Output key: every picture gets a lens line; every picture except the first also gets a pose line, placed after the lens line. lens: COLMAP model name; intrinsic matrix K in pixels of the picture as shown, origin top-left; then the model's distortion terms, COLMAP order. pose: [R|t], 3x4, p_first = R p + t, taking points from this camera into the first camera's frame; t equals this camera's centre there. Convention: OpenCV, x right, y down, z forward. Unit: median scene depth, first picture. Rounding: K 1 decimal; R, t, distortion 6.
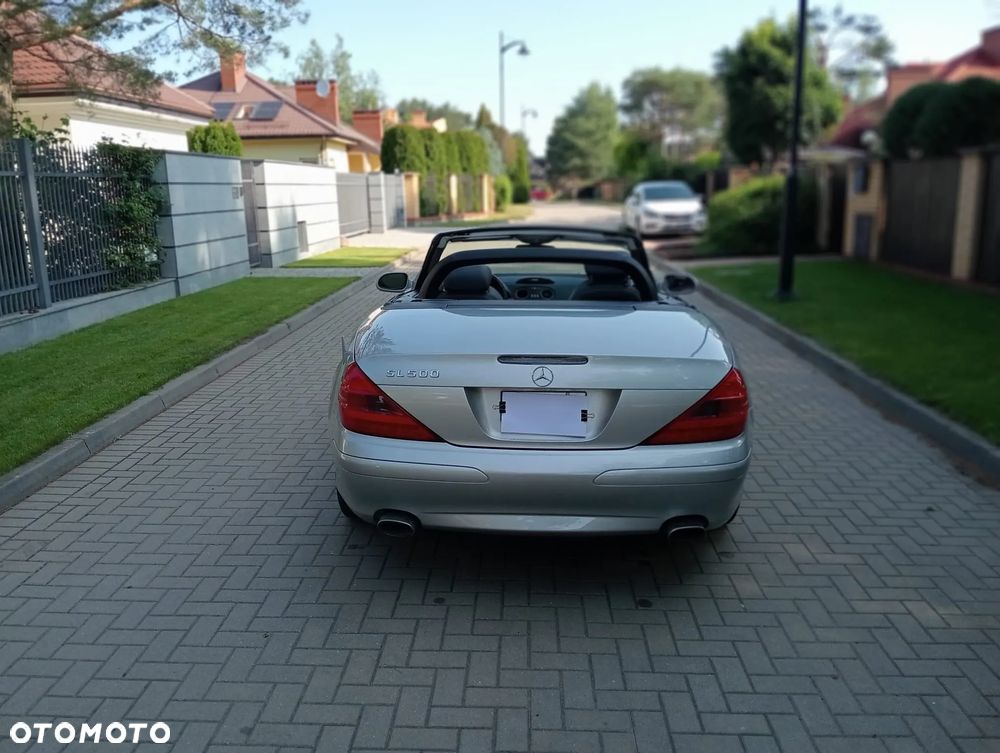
lens RADIAL K [[799.5, 0, 497.4], [0, 799.5, 398.6], [0, 0, 1]] dist [0.033324, -0.083777]
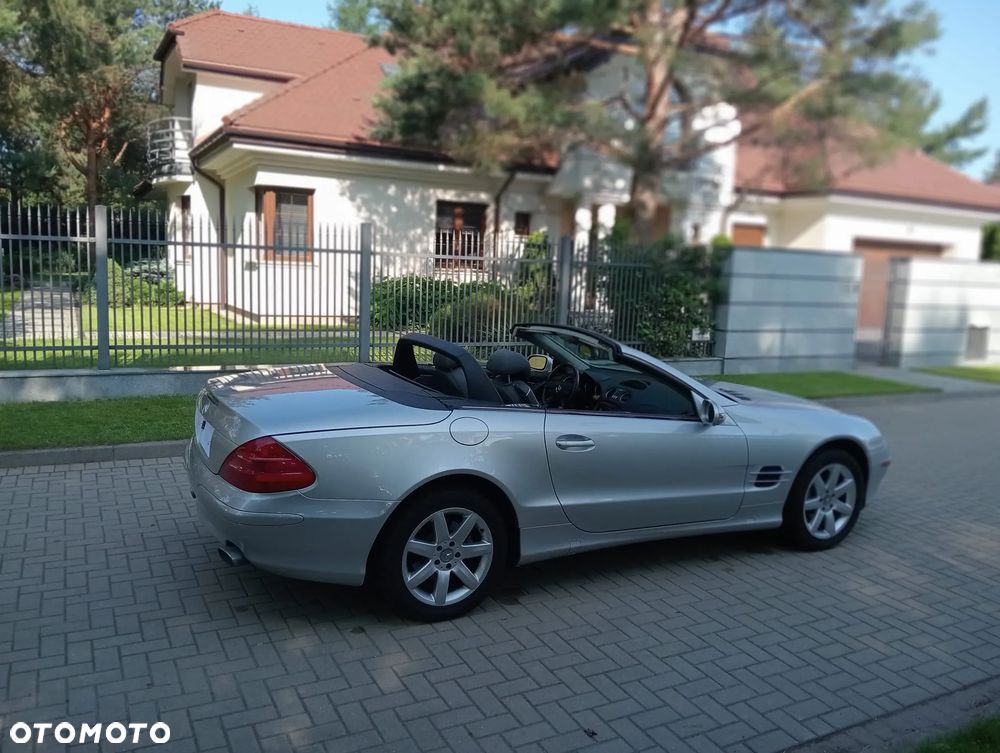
lens RADIAL K [[802.5, 0, 500.0], [0, 802.5, 376.5], [0, 0, 1]] dist [0.043617, -0.096169]
pose [[0.502042, 0.156772, -0.850515, 1.024882], [-0.267993, 0.963226, 0.019357, -0.167399], [0.822274, 0.218214, 0.525594, 0.426472]]
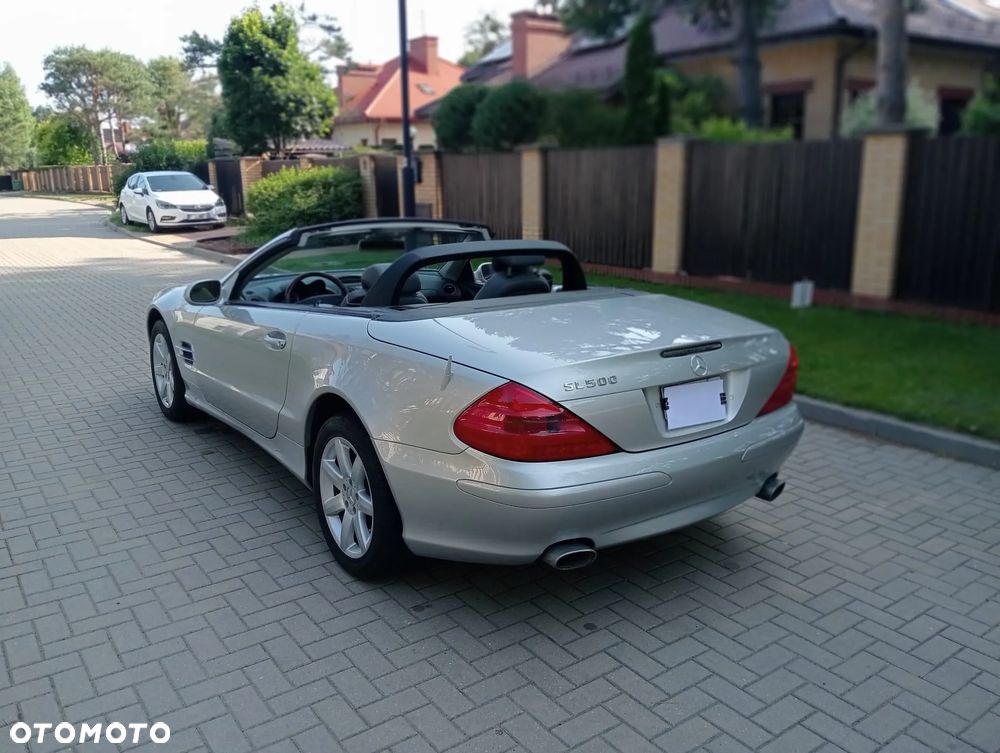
lens RADIAL K [[804.4, 0, 498.5], [0, 804.4, 389.1], [0, 0, 1]] dist [0.038967, -0.097171]
pose [[0.786578, -0.151746, 0.598555, -0.487375], [0.152496, 0.987047, 0.049838, -0.057059], [-0.598365, 0.052076, 0.799530, 0.226390]]
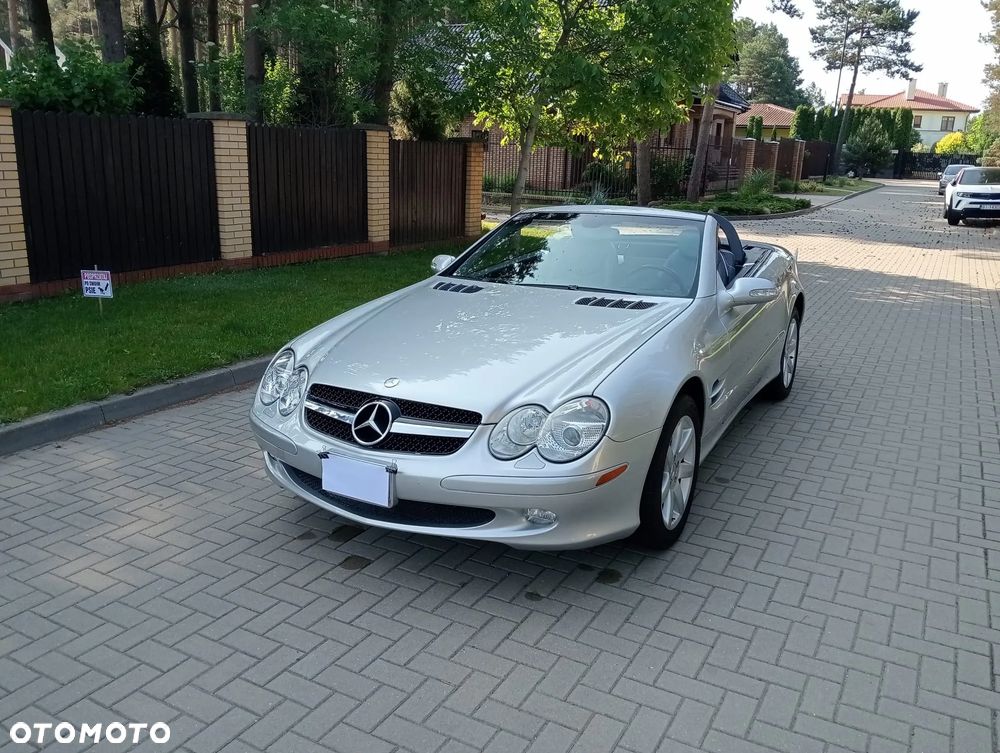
lens RADIAL K [[804.4, 0, 498.5], [0, 804.4, 389.1], [0, 0, 1]] dist [0.038967, -0.097171]
pose [[-0.889480, -0.136954, 0.435969, -0.325373], [0.101531, 0.870961, 0.480748, -0.568275], [-0.445552, 0.471880, -0.760798, 2.146284]]
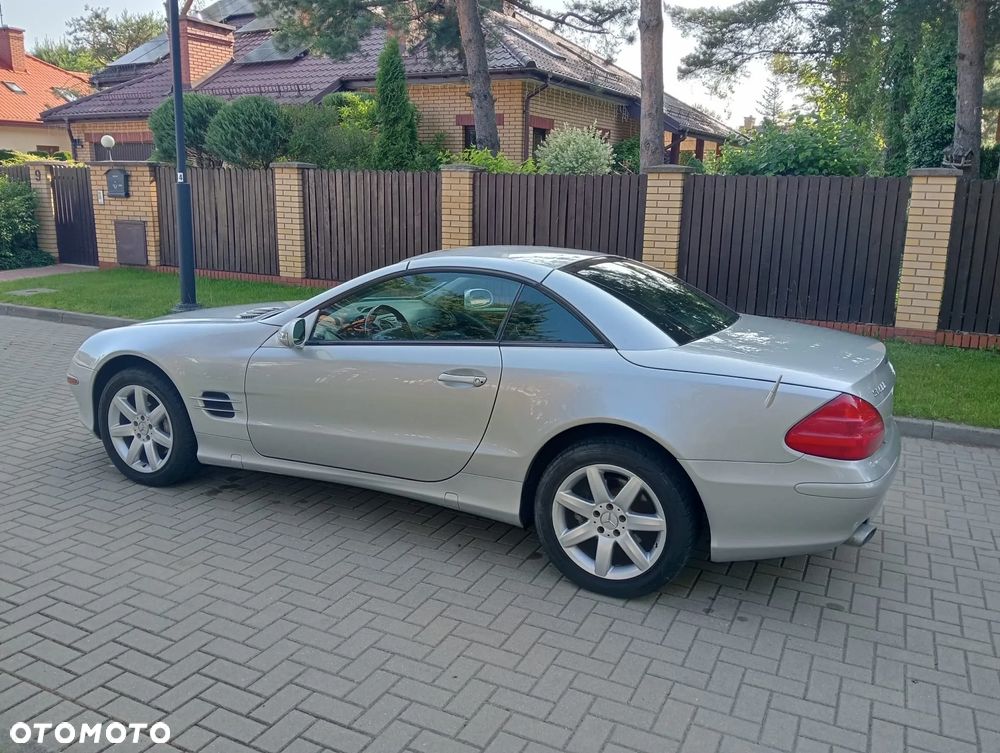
lens RADIAL K [[806.1, 0, 499.8], [0, 806.1, 390.1], [0, 0, 1]] dist [0.049015, -0.114015]
pose [[0.401365, -0.194142, 0.895106, -0.871438], [0.204472, 0.971606, 0.119049, -0.177692], [-0.892803, 0.135242, 0.429665, 0.662567]]
